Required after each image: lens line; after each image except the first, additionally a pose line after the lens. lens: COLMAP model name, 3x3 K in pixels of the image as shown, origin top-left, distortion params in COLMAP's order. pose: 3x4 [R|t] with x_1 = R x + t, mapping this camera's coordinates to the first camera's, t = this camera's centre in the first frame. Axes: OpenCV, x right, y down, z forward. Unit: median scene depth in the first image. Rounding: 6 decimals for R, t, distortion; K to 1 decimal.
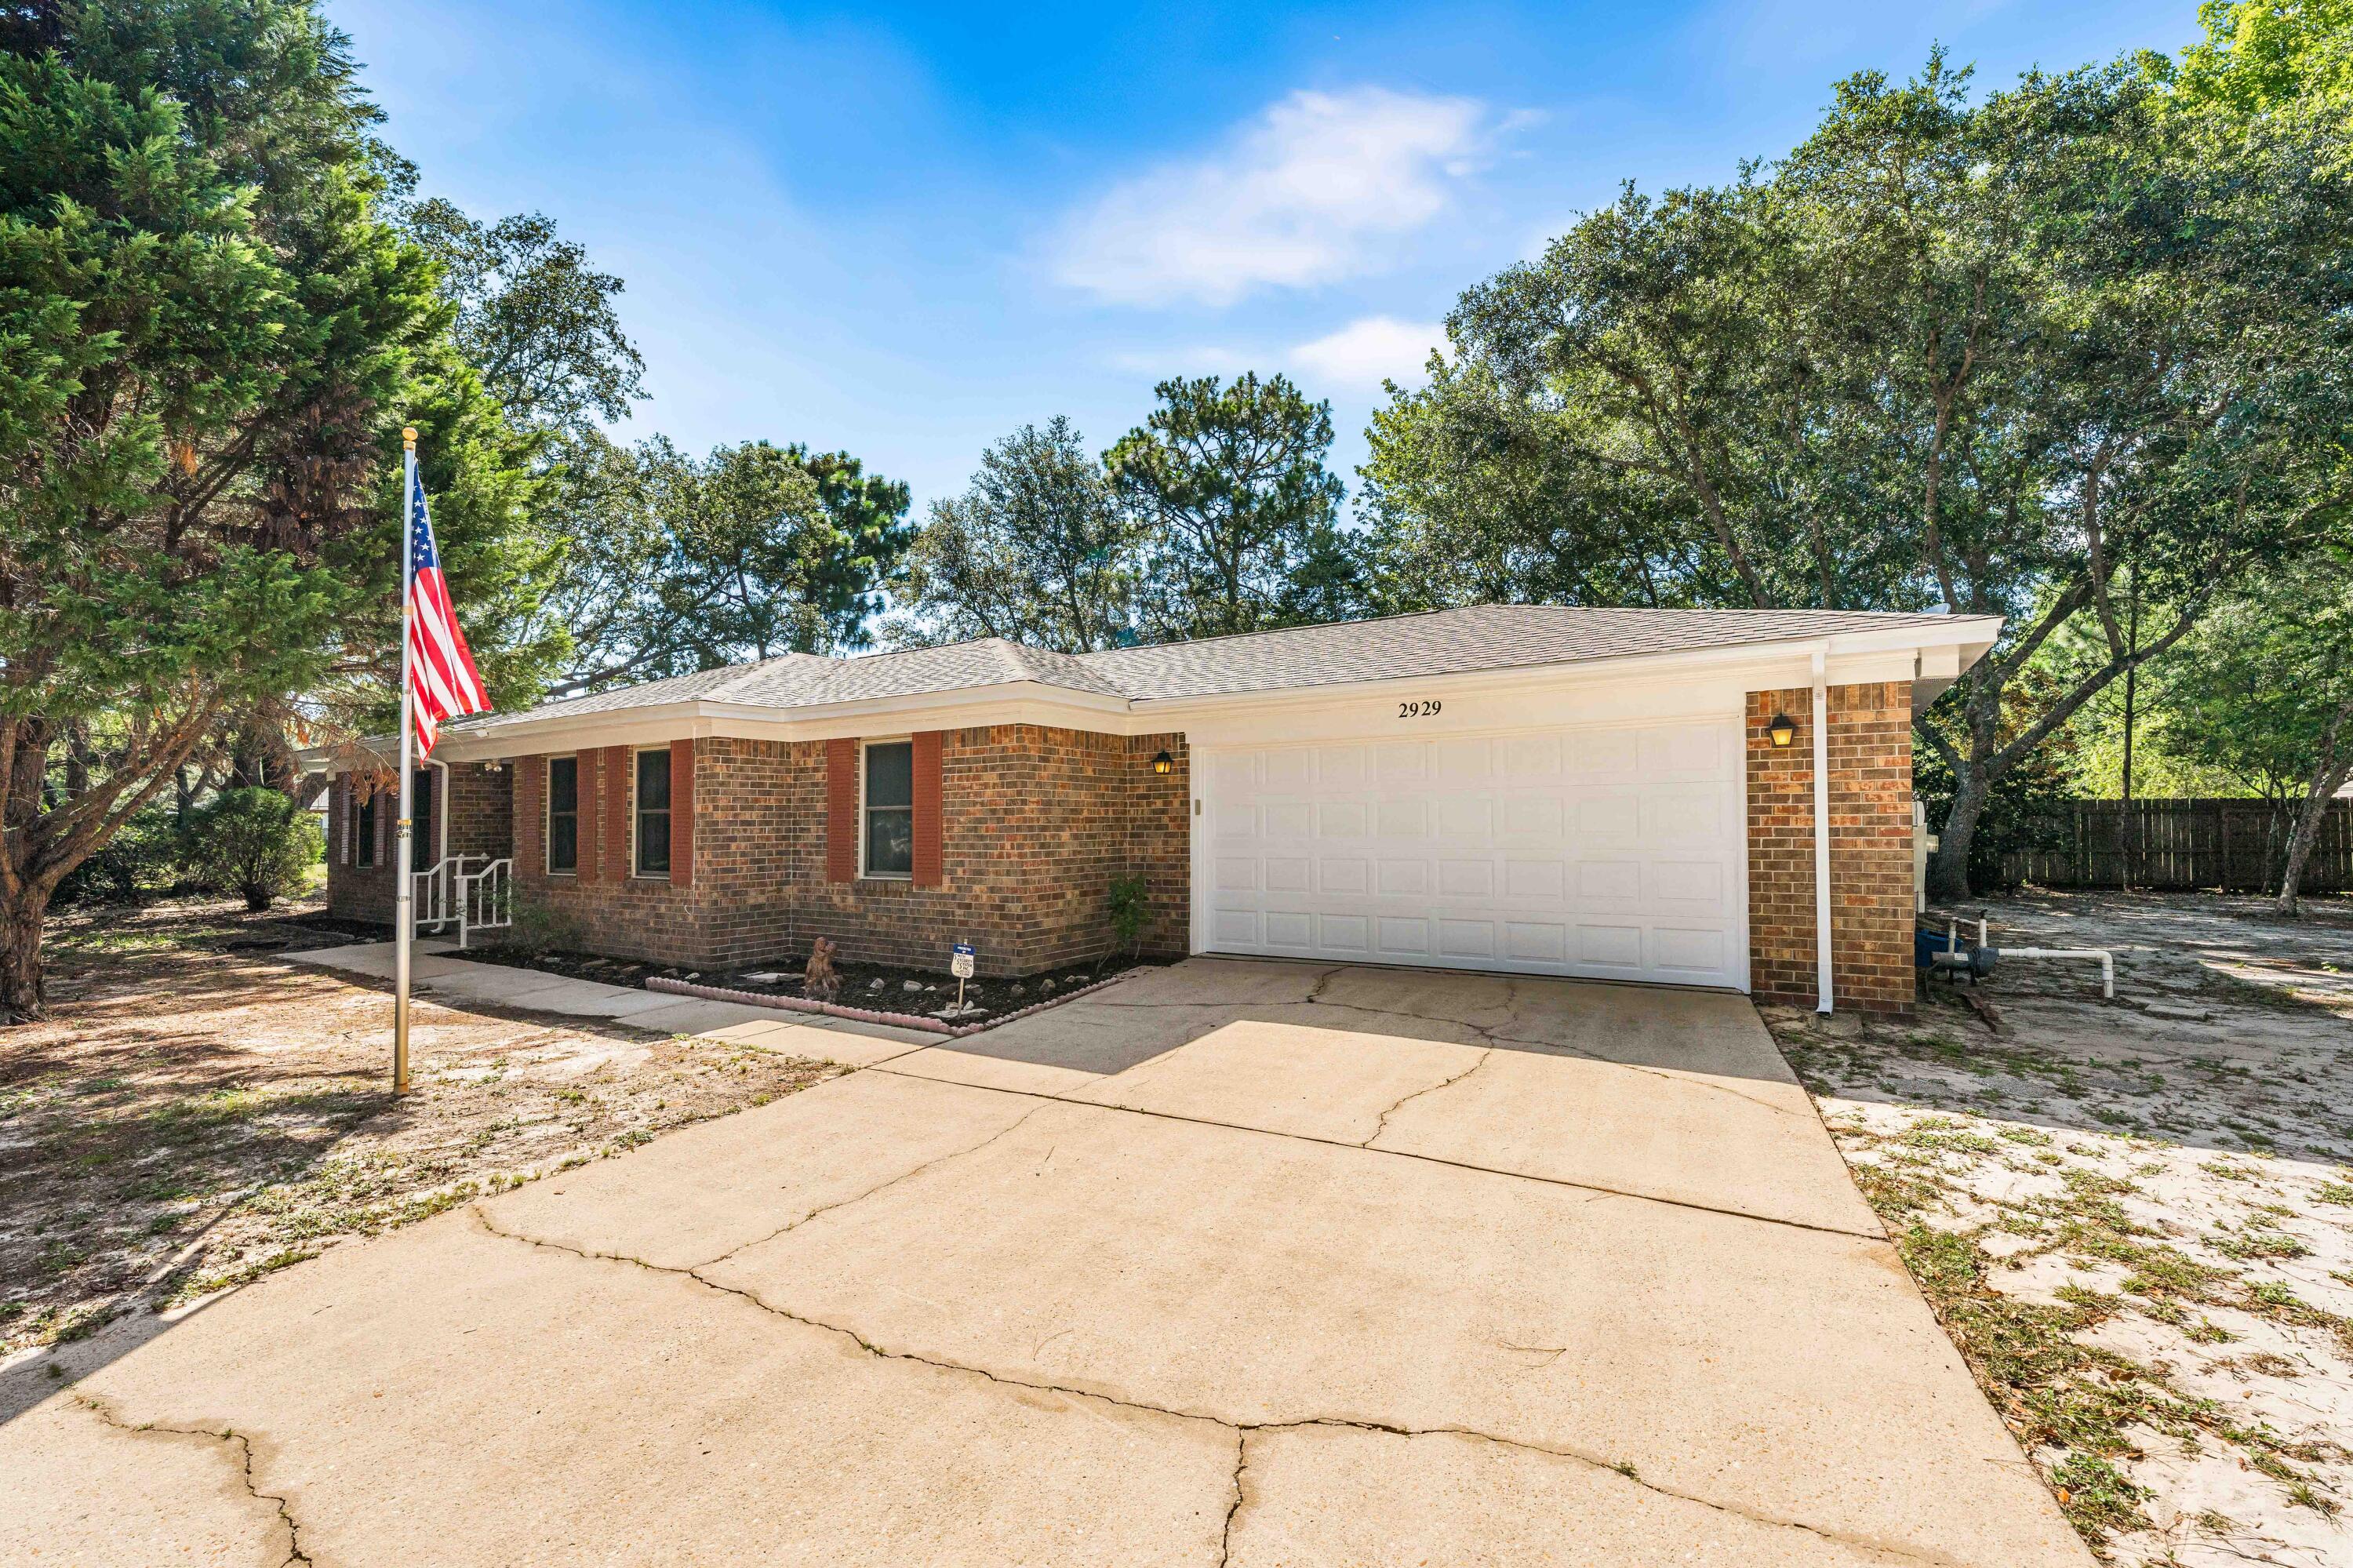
lens RADIAL K [[1017.6, 0, 1176.9], [0, 1017.6, 782.5], [0, 0, 1]] dist [0.000618, 0.000028]
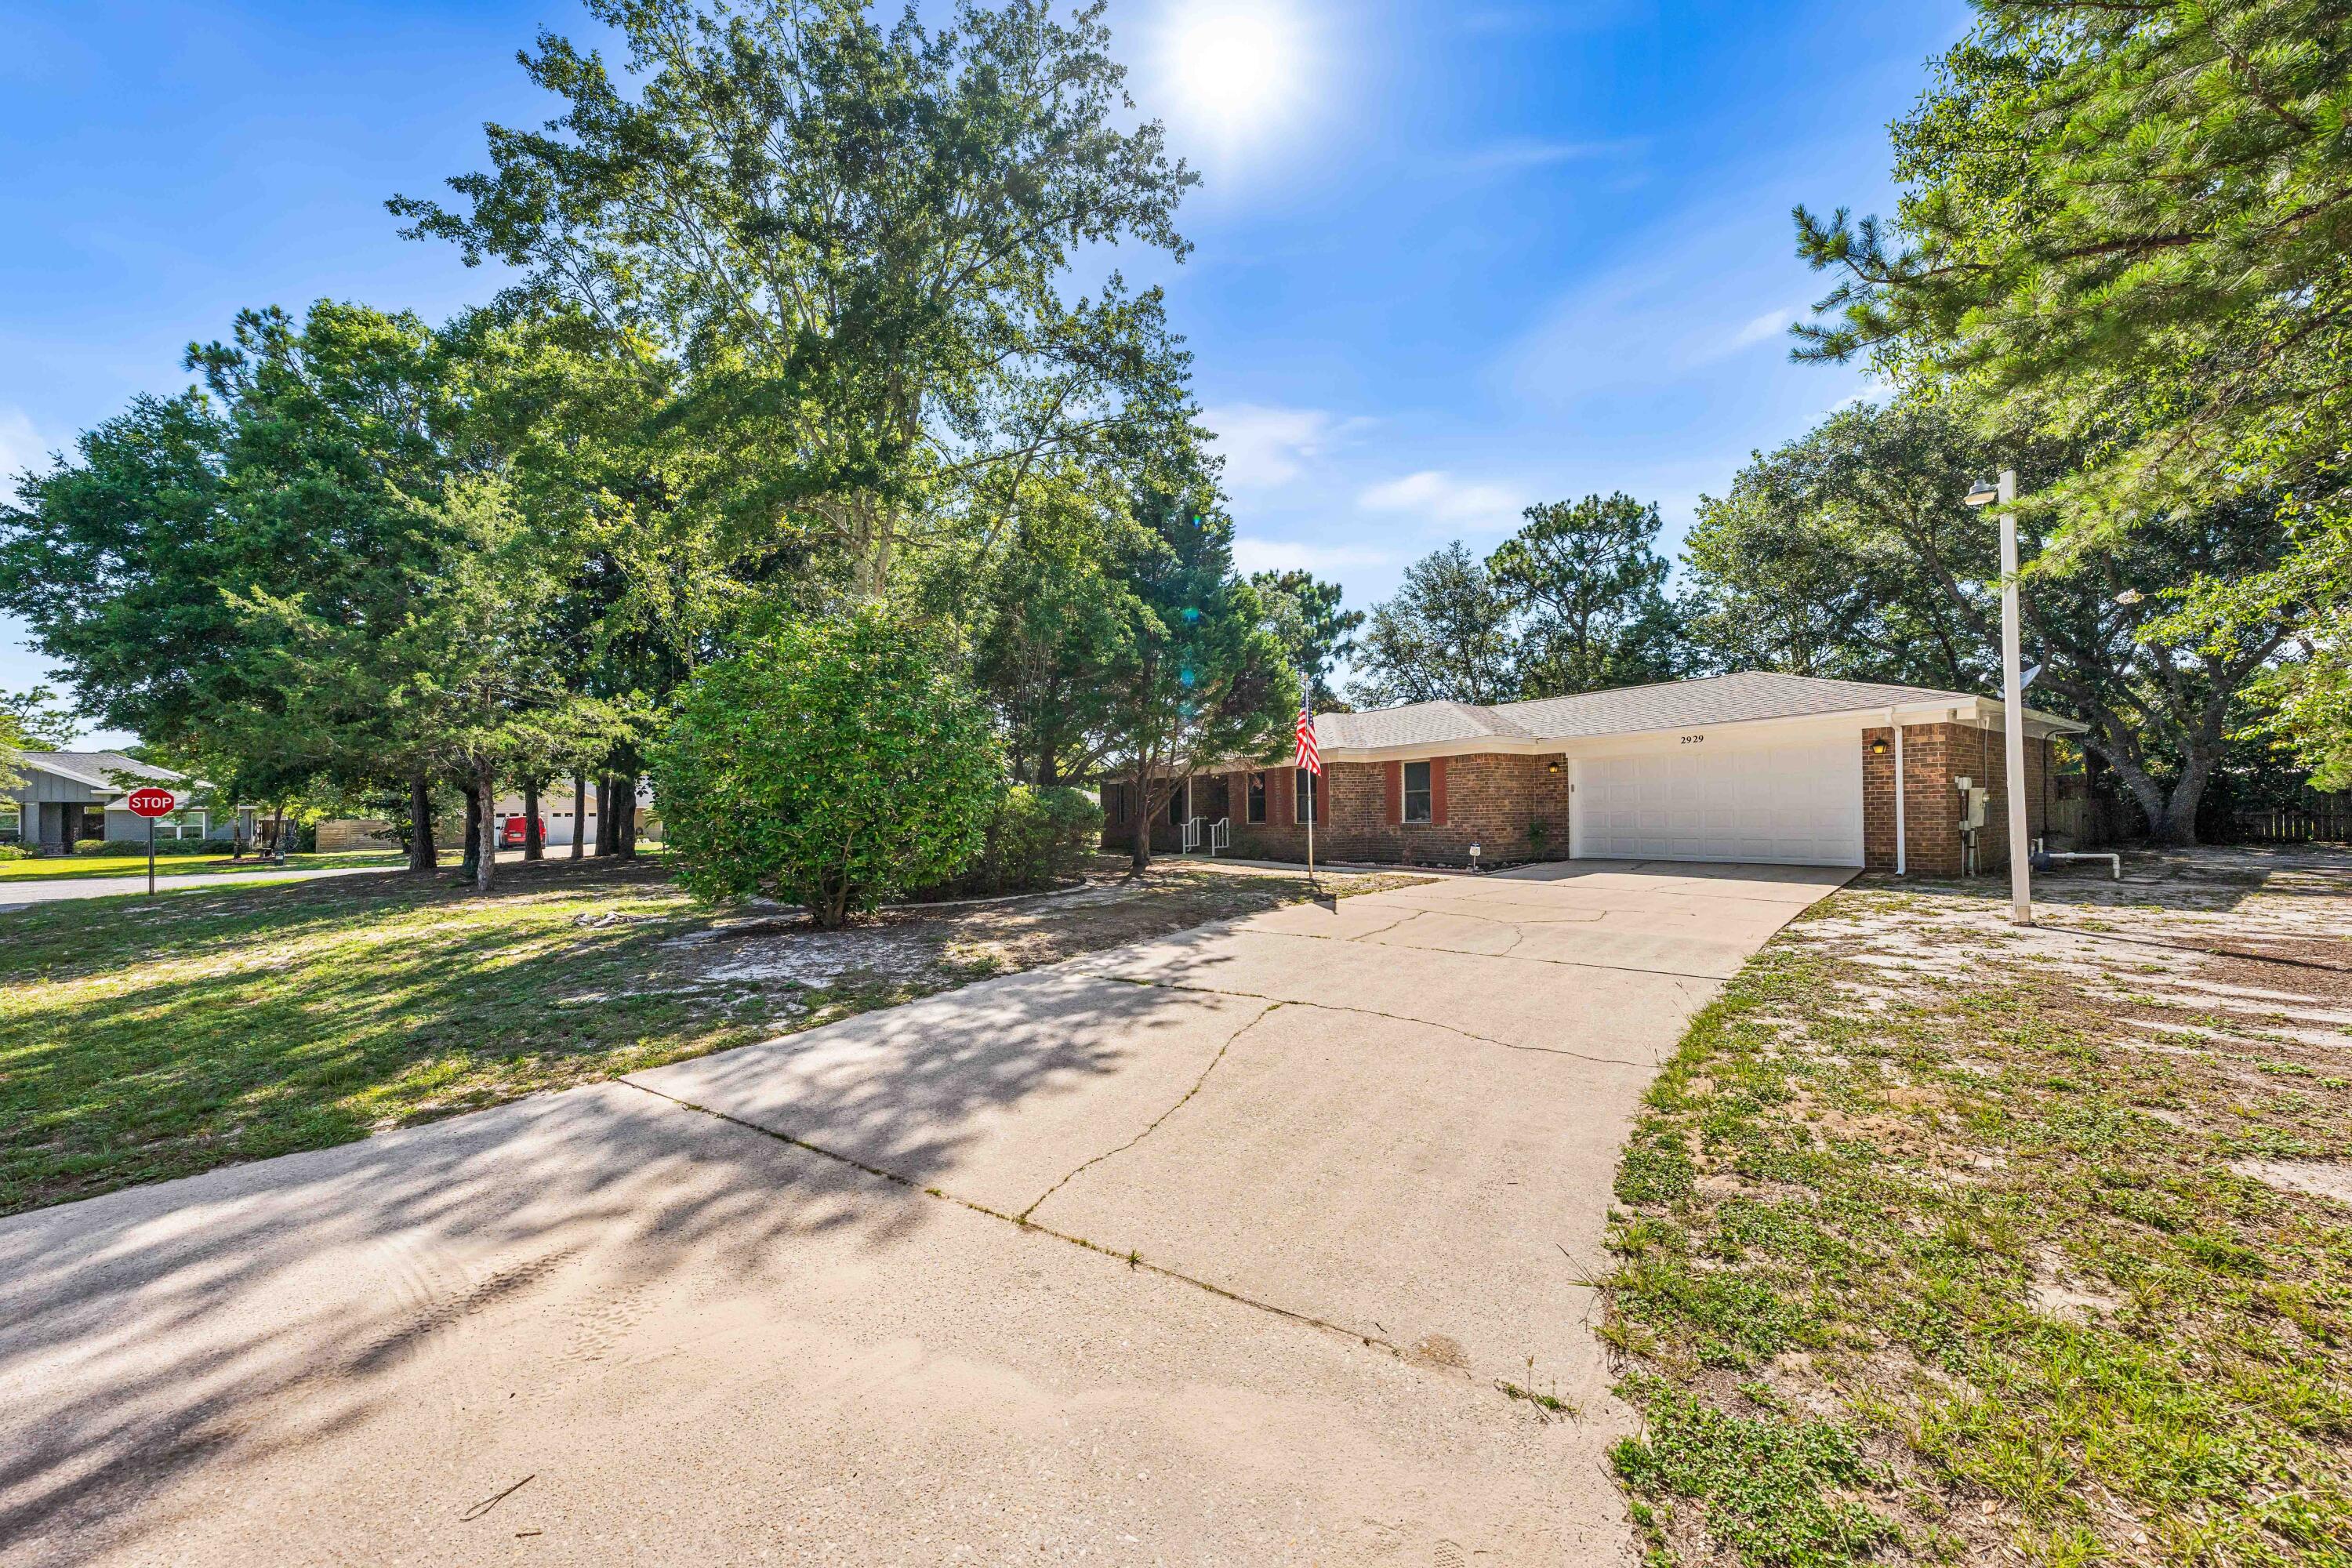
lens RADIAL K [[800.7, 0, 1164.8], [0, 800.7, 801.2], [0, 0, 1]] dist [-0.001889, -0.000100]
pose [[0.912267, -0.012106, -0.409417, -0.026929], [0.023706, 0.999448, 0.023268, -0.002759], [0.408909, -0.030932, 0.912051, -0.319049]]
